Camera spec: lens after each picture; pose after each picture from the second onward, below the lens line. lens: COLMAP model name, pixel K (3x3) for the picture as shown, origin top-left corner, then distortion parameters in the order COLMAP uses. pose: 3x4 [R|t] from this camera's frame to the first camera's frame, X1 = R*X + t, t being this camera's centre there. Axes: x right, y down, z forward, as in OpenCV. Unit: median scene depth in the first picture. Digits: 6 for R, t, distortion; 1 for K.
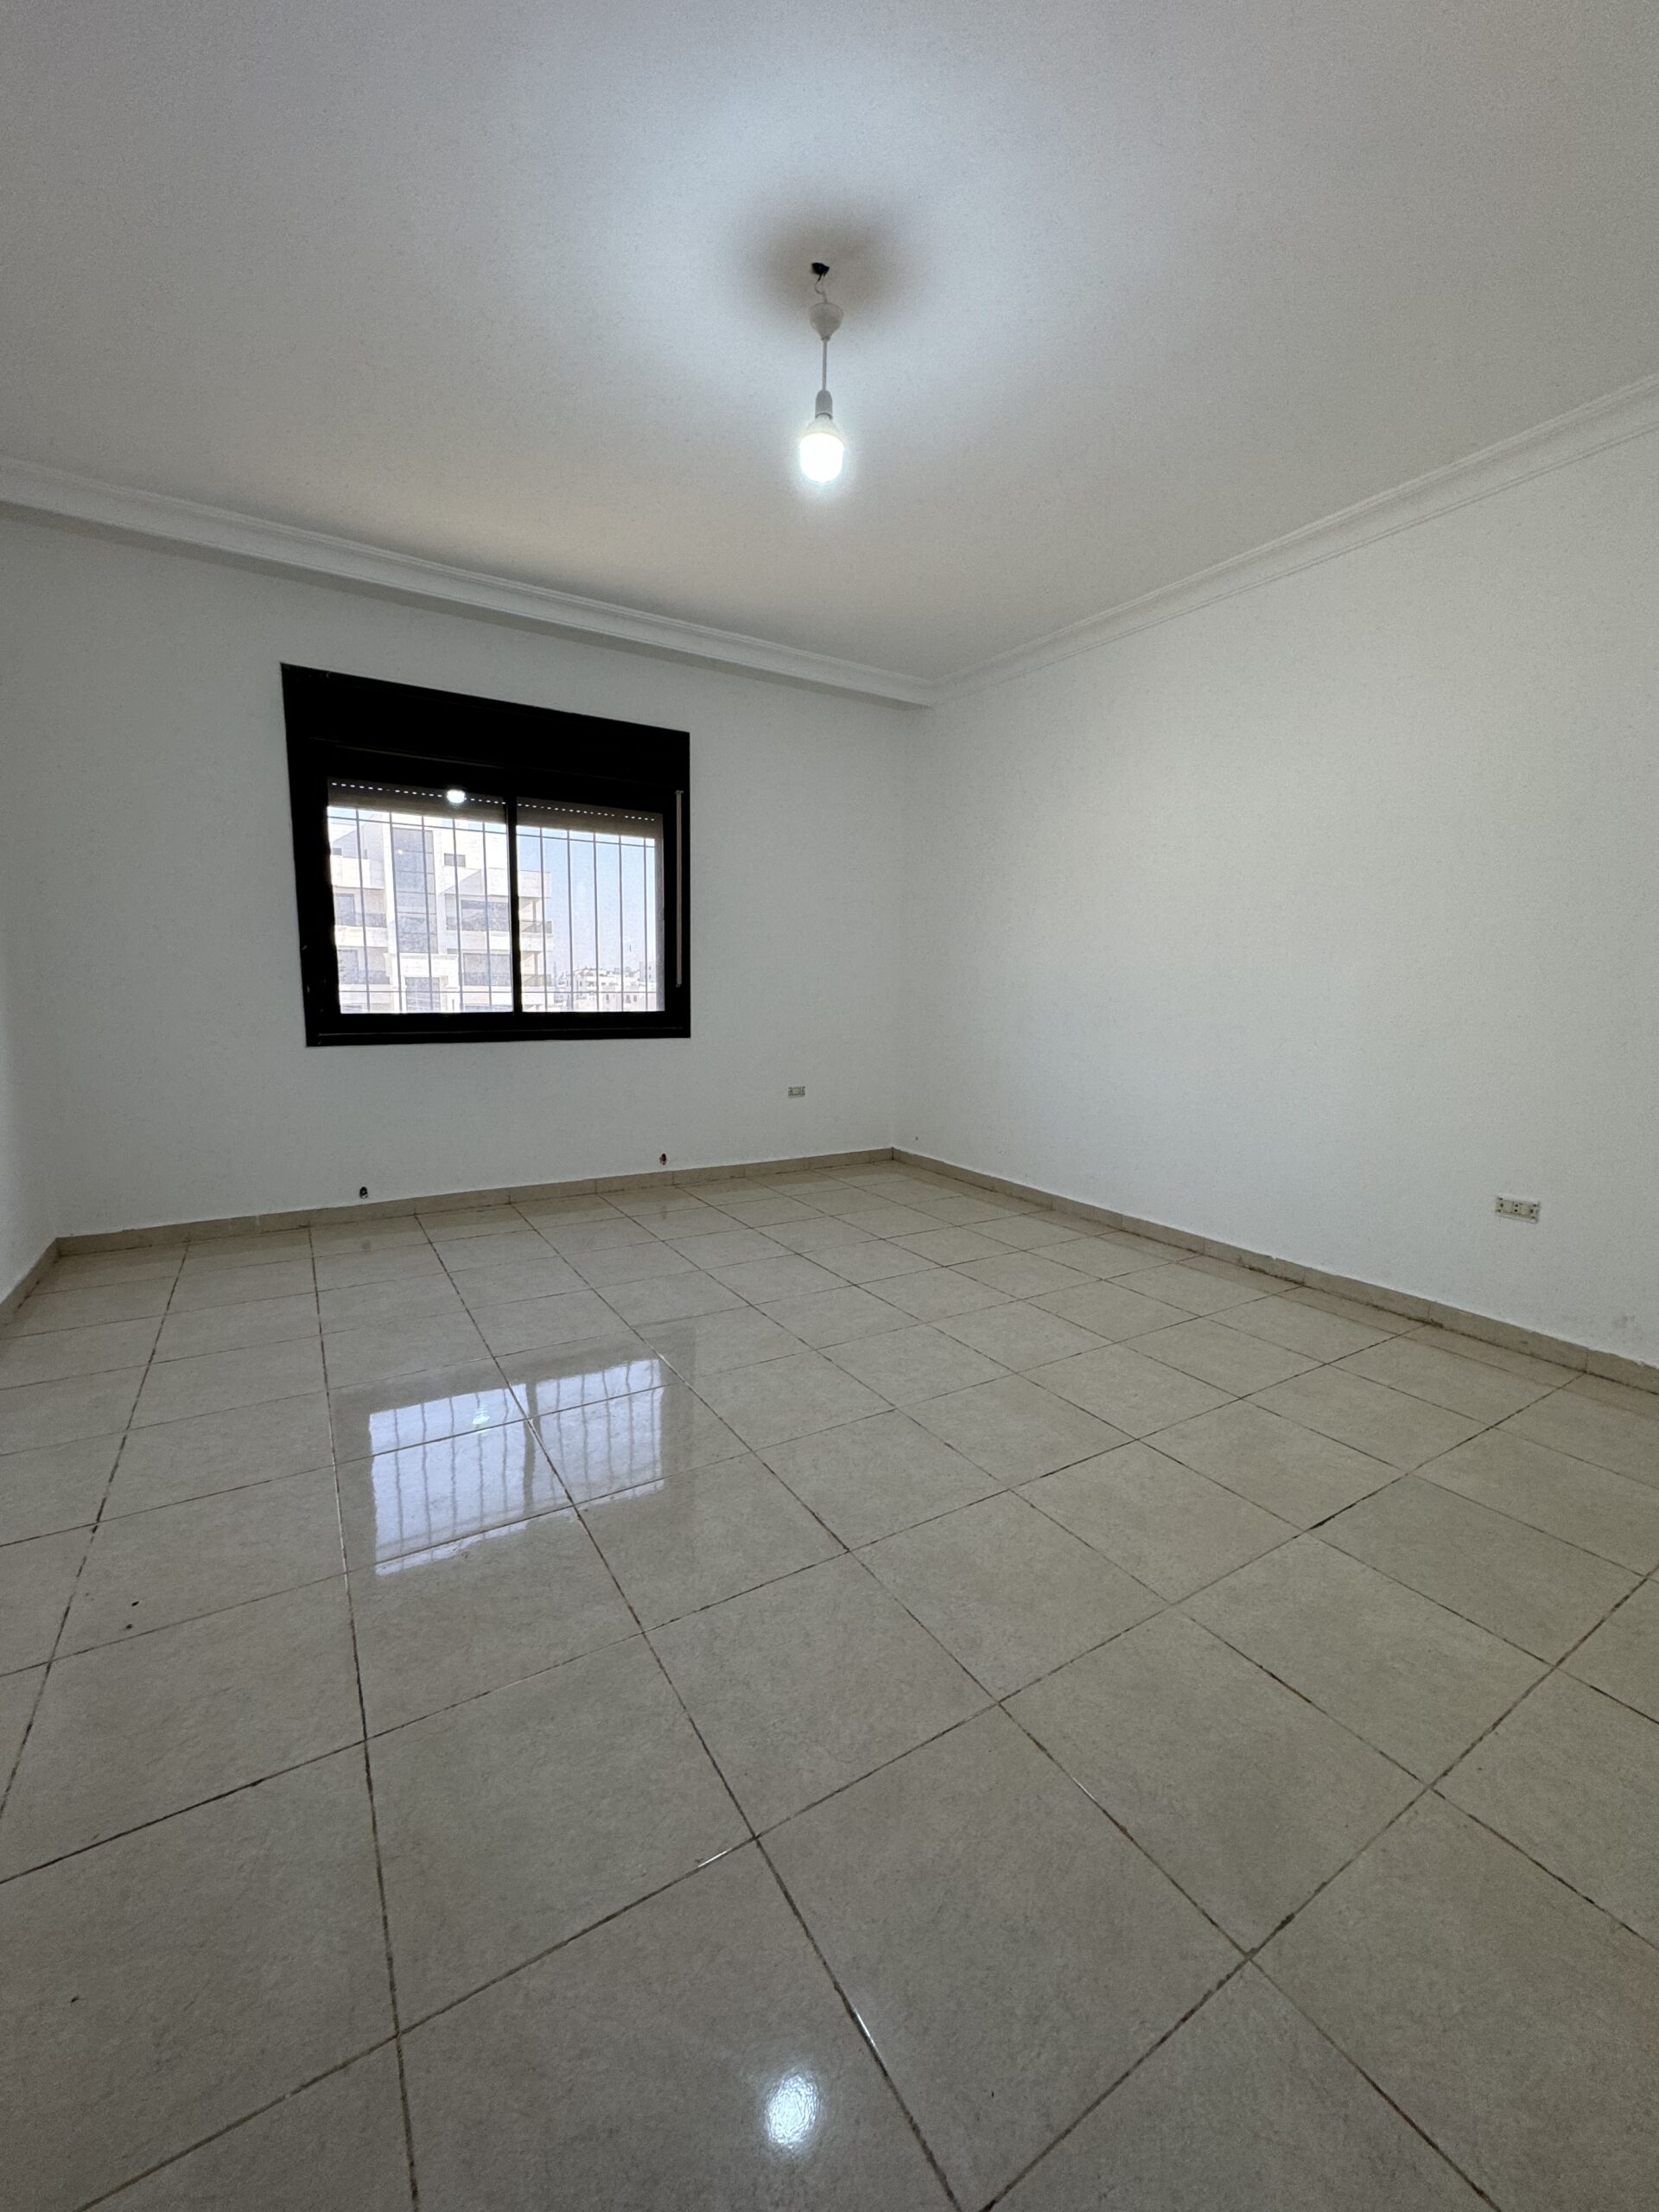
lens RADIAL K [[873.8, 0, 829.7], [0, 873.8, 1103.0], [0, 0, 1]] dist [0.000572, 0.000022]
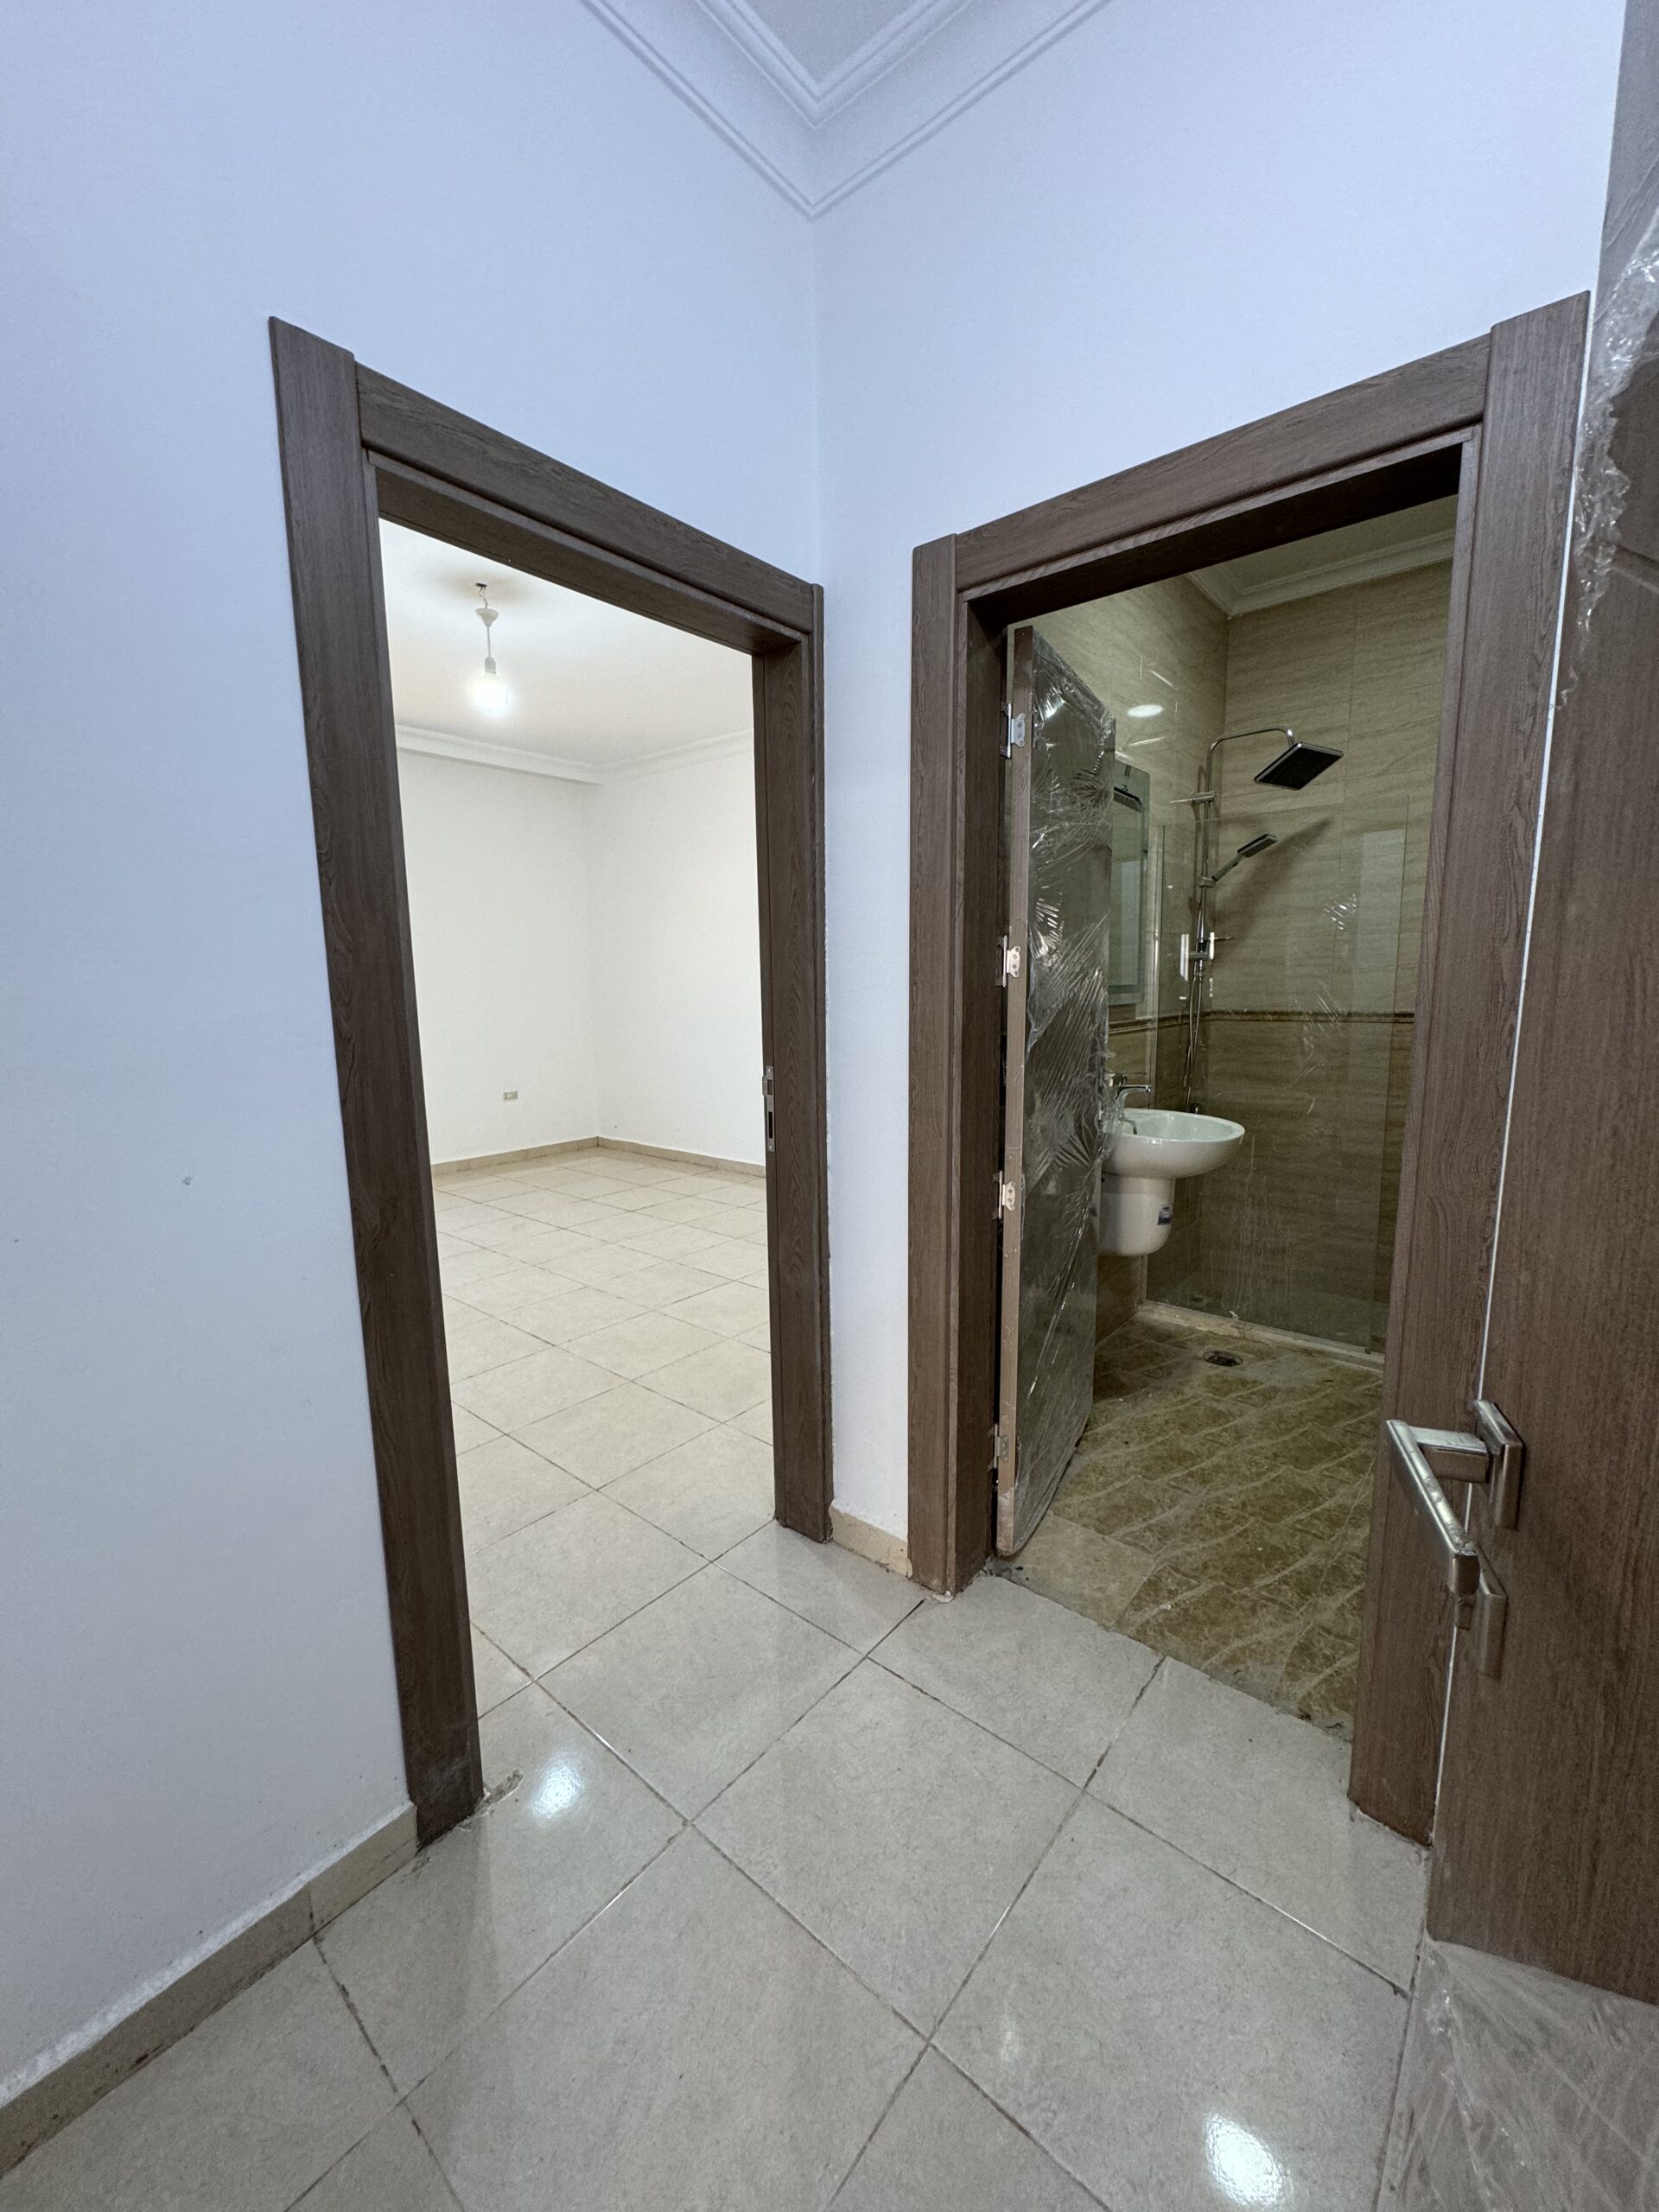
lens RADIAL K [[873.8, 0, 830.7], [0, 873.8, 1100.3], [0, 0, 1]] dist [0.000572, 0.000022]
pose [[0.951068, -0.072454, 0.300367, 0.039429], [0.073749, 0.997252, 0.007040, 0.033151], [-0.300052, 0.015456, 0.953798, -0.585656]]
